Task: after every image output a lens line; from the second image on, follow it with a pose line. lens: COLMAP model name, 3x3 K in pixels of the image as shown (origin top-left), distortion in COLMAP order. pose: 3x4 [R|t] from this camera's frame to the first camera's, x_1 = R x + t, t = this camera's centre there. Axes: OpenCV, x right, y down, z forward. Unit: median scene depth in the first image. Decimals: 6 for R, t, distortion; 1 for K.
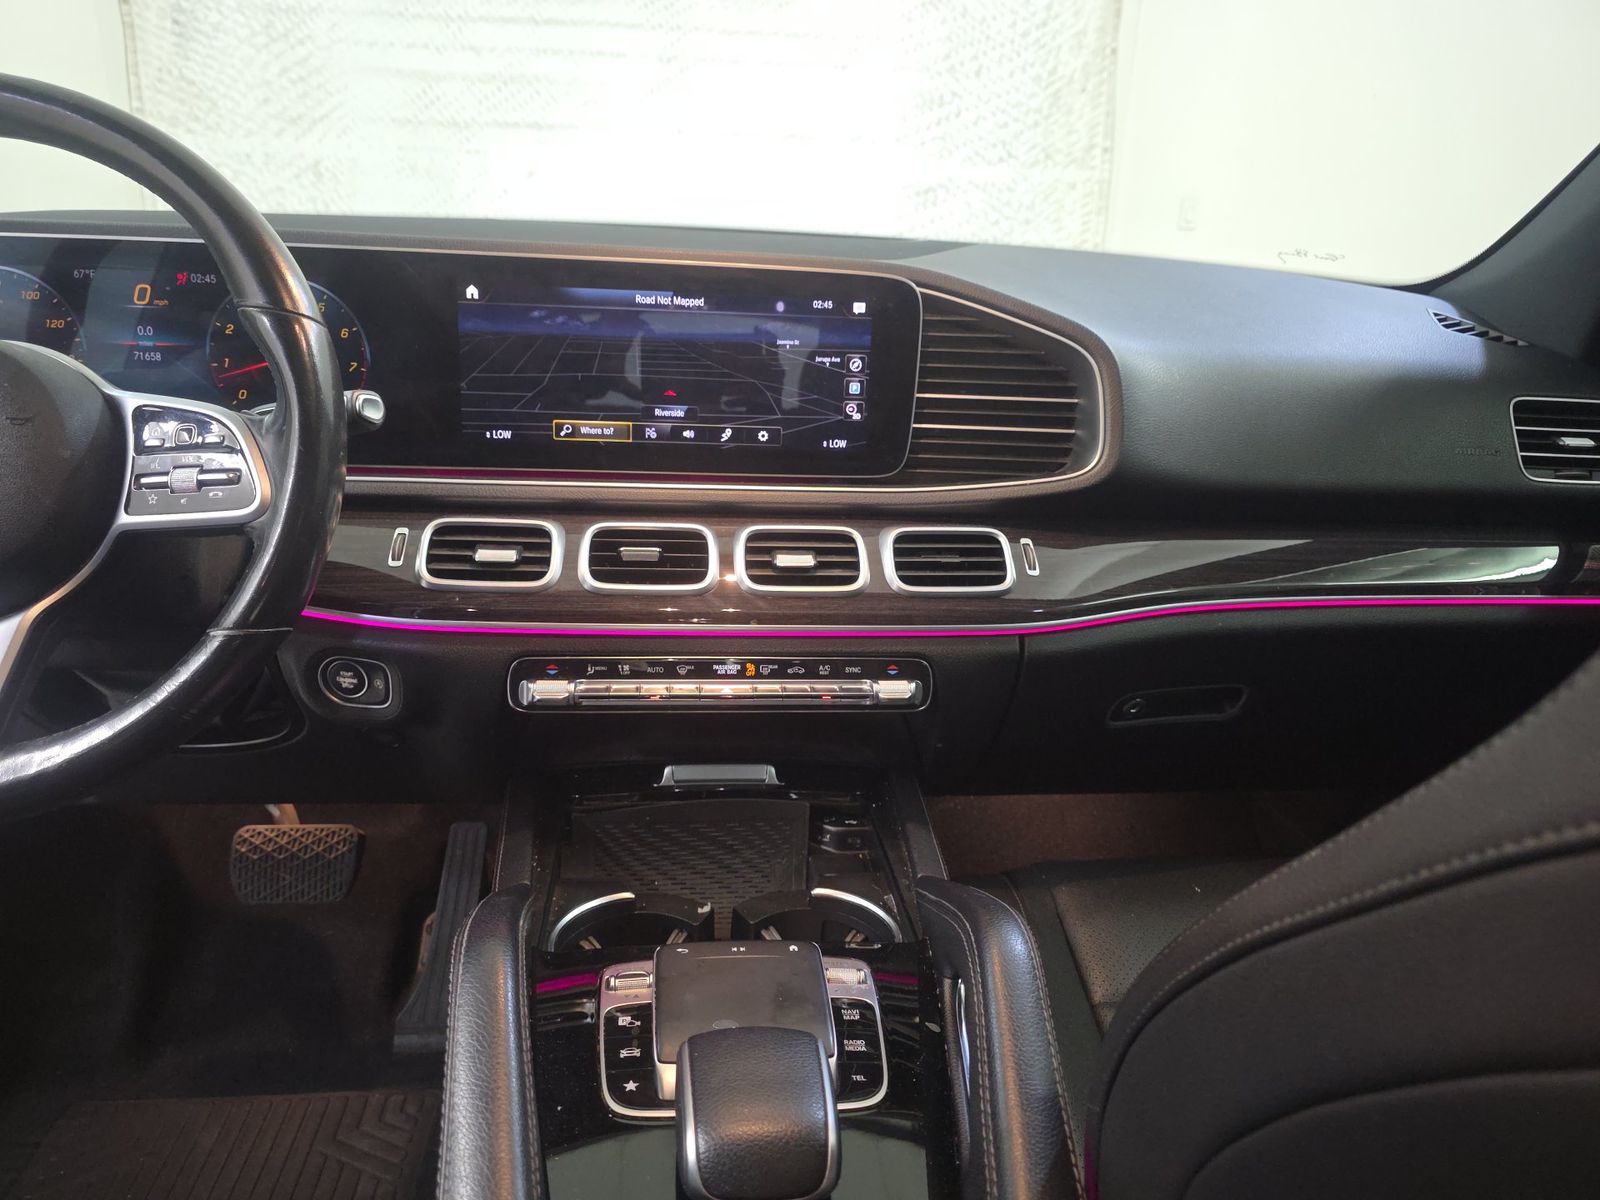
lens RADIAL K [[1065.1, 0, 813.0], [0, 1065.1, 593.3], [0, 0, 1]] dist [0.022247, -0.018527]
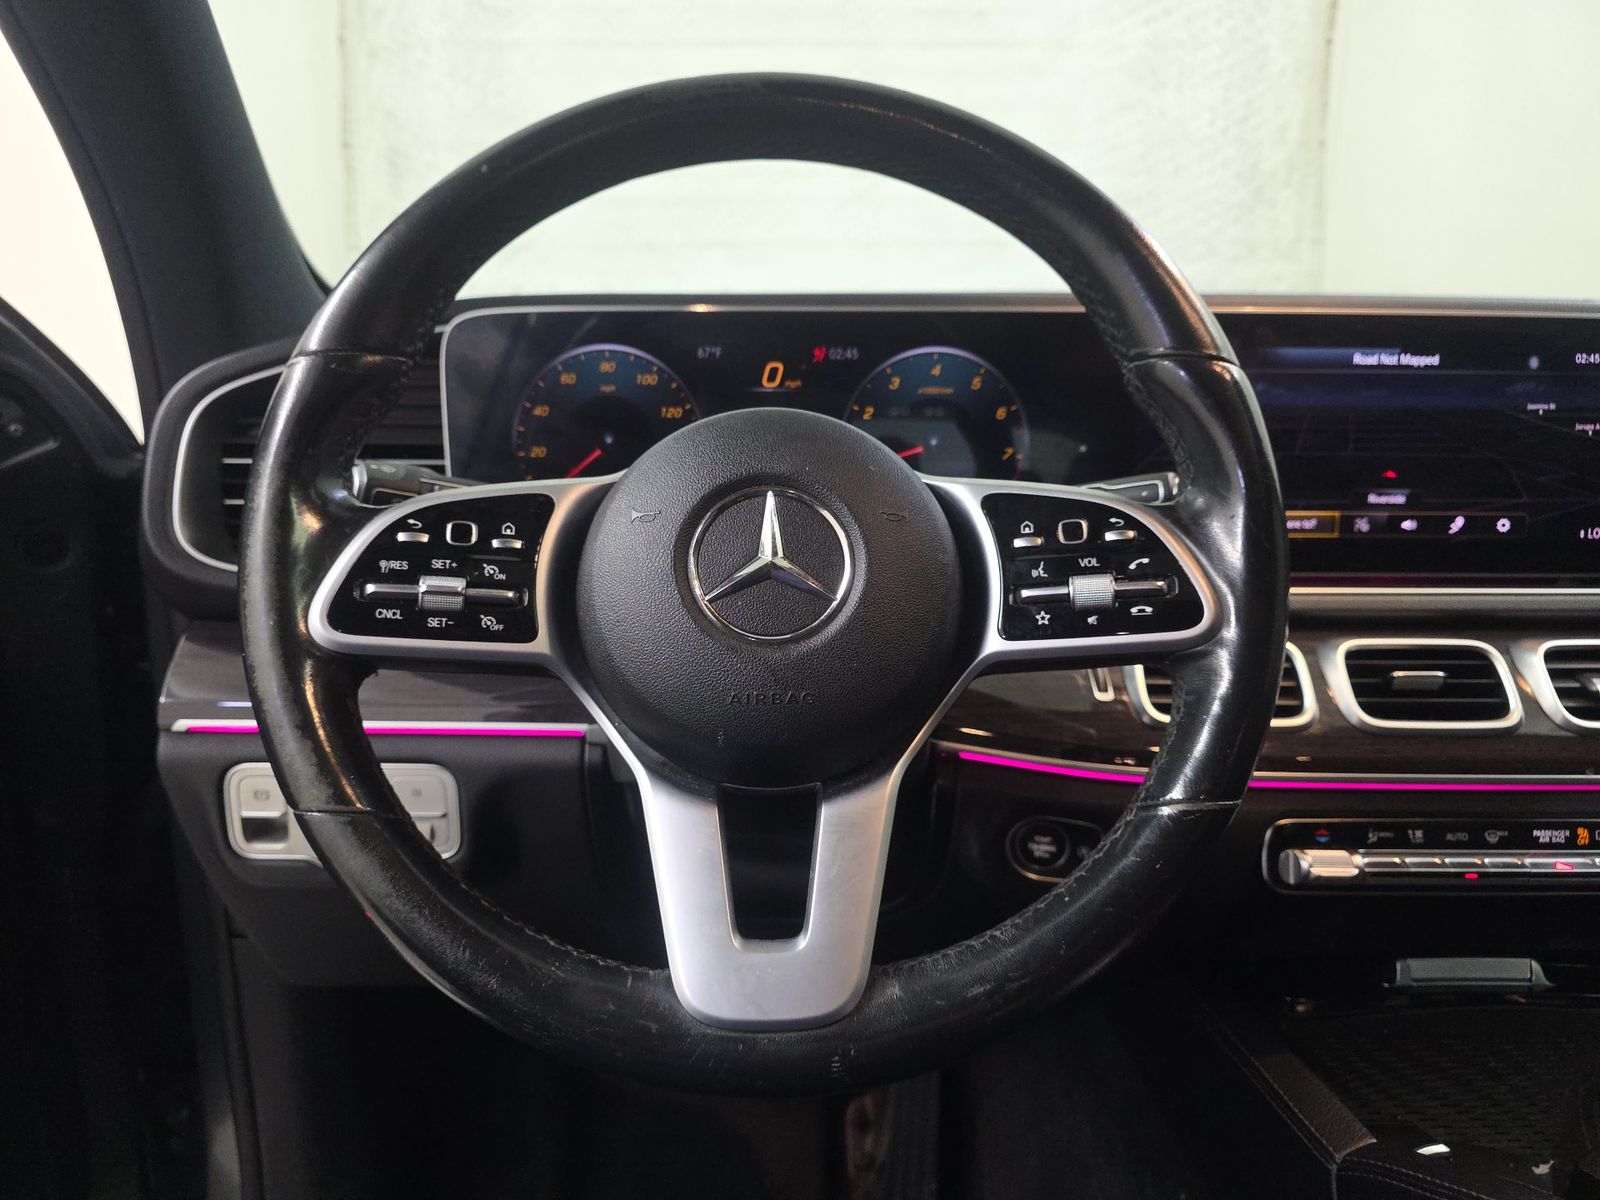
lens RADIAL K [[1065.1, 0, 793.4], [0, 1065.1, 584.1], [0, 0, 1]] dist [0.022247, -0.018527]
pose [[0.995369, -0.017380, -0.094538, -0.504696], [0.006739, 0.993715, -0.111737, -0.021633], [0.095886, 0.110582, 0.989231, 0.184057]]
